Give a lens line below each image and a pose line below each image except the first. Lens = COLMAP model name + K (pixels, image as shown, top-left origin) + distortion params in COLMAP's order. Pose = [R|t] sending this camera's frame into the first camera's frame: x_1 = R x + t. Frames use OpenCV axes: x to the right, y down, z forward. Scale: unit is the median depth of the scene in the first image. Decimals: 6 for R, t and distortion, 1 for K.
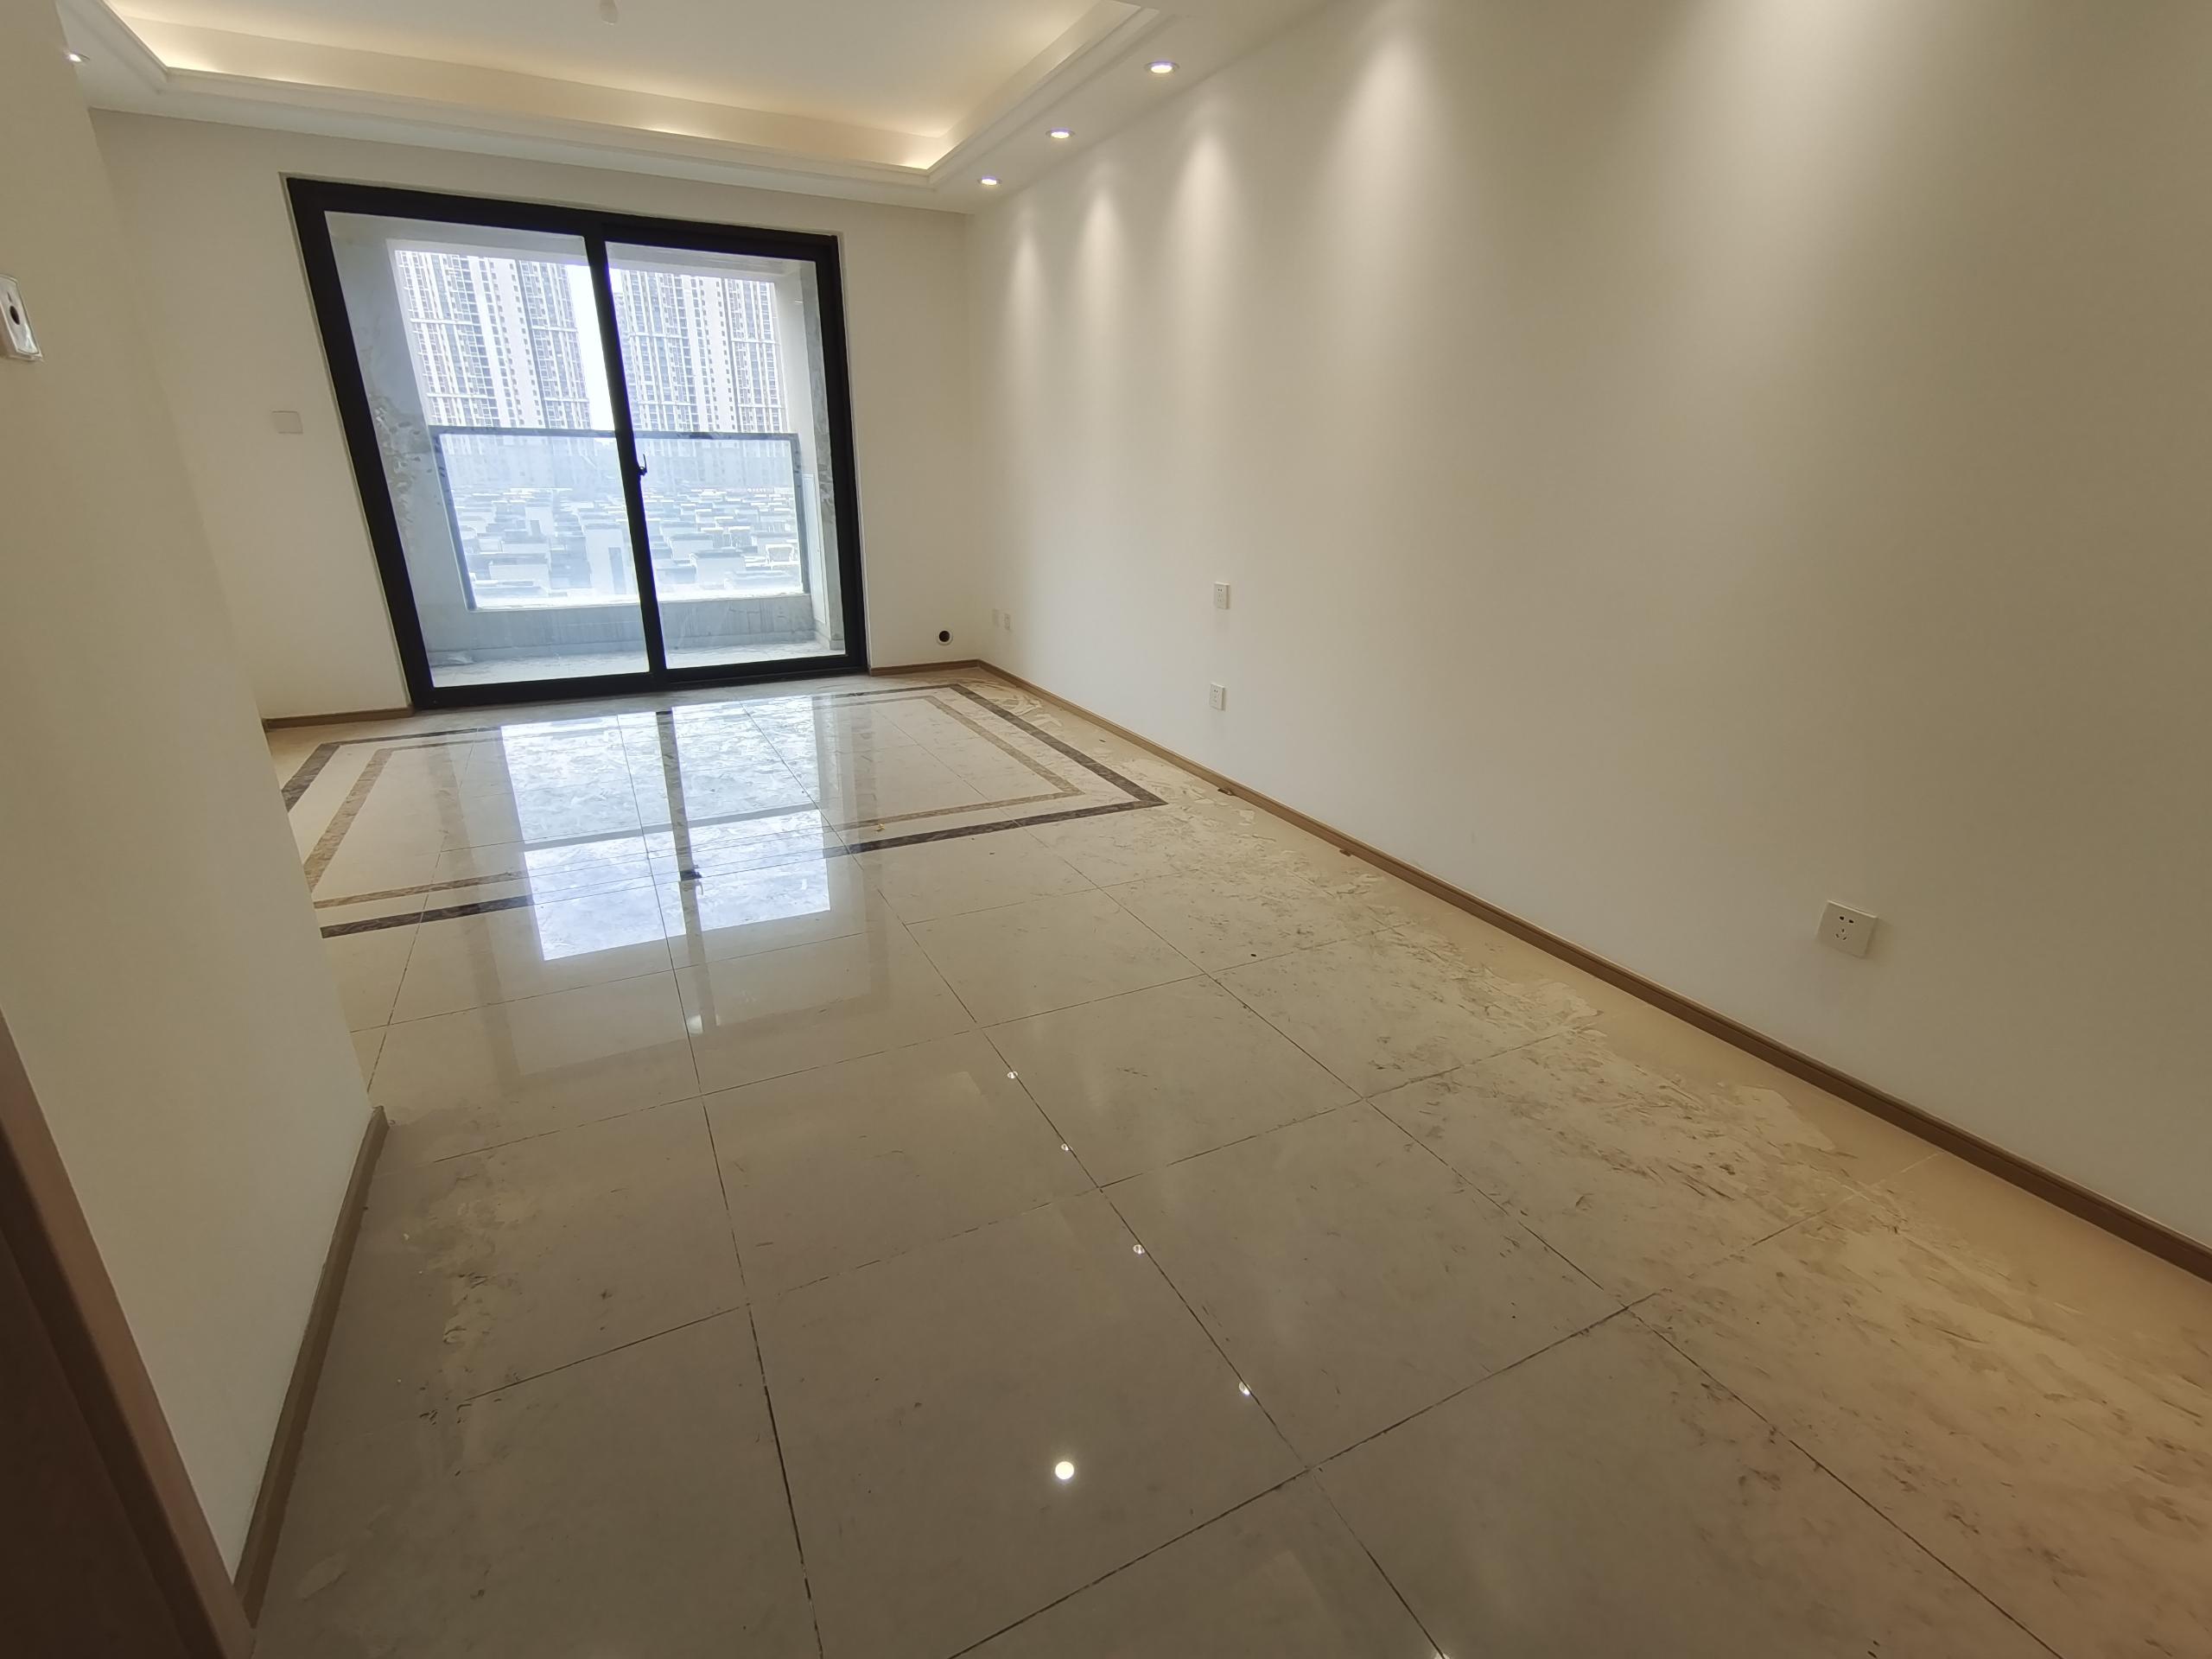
lens RADIAL K [[1017.8, 0, 1100.6], [0, 1017.8, 832.2], [0, 0, 1]] dist [0.005422, 0.000730]
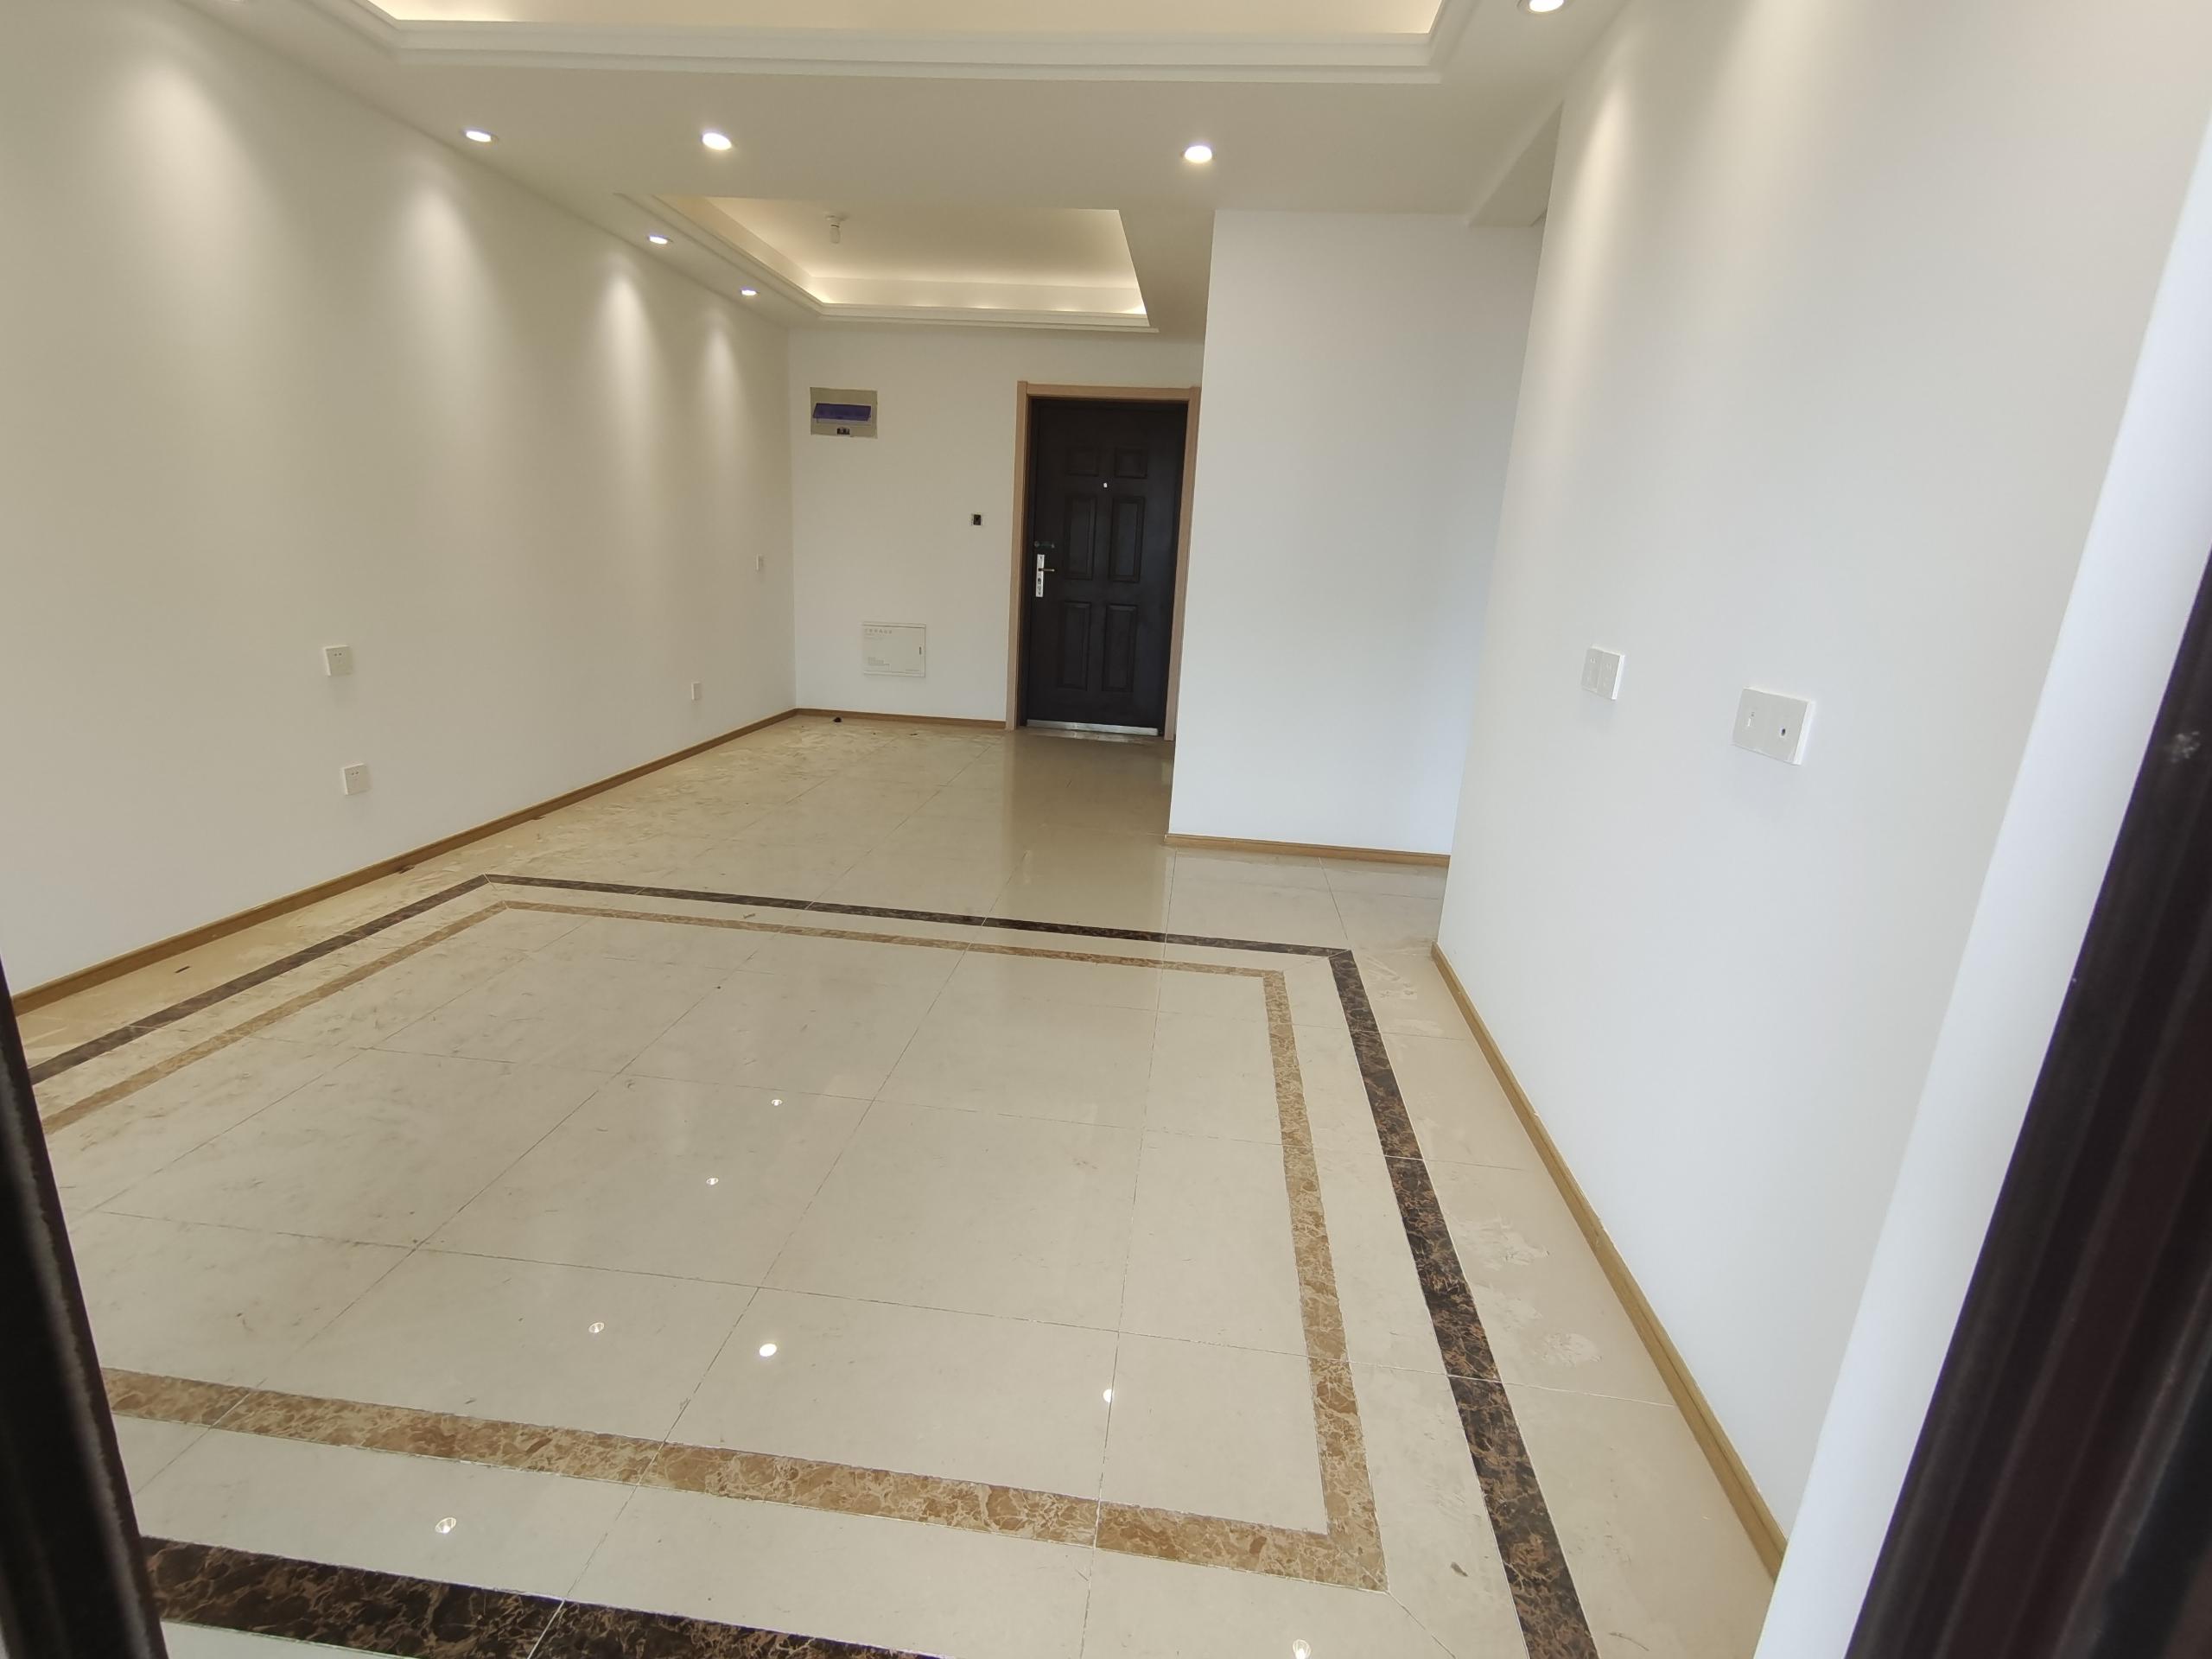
lens RADIAL K [[1017.8, 0, 1103.9], [0, 1017.8, 825.0], [0, 0, 1]] dist [0.005422, 0.000730]
pose [[-0.842959, -0.184943, 0.505190, -0.864093], [0.133570, 0.837699, 0.529546, -0.477929], [-0.521133, 0.513863, -0.681443, 1.300751]]
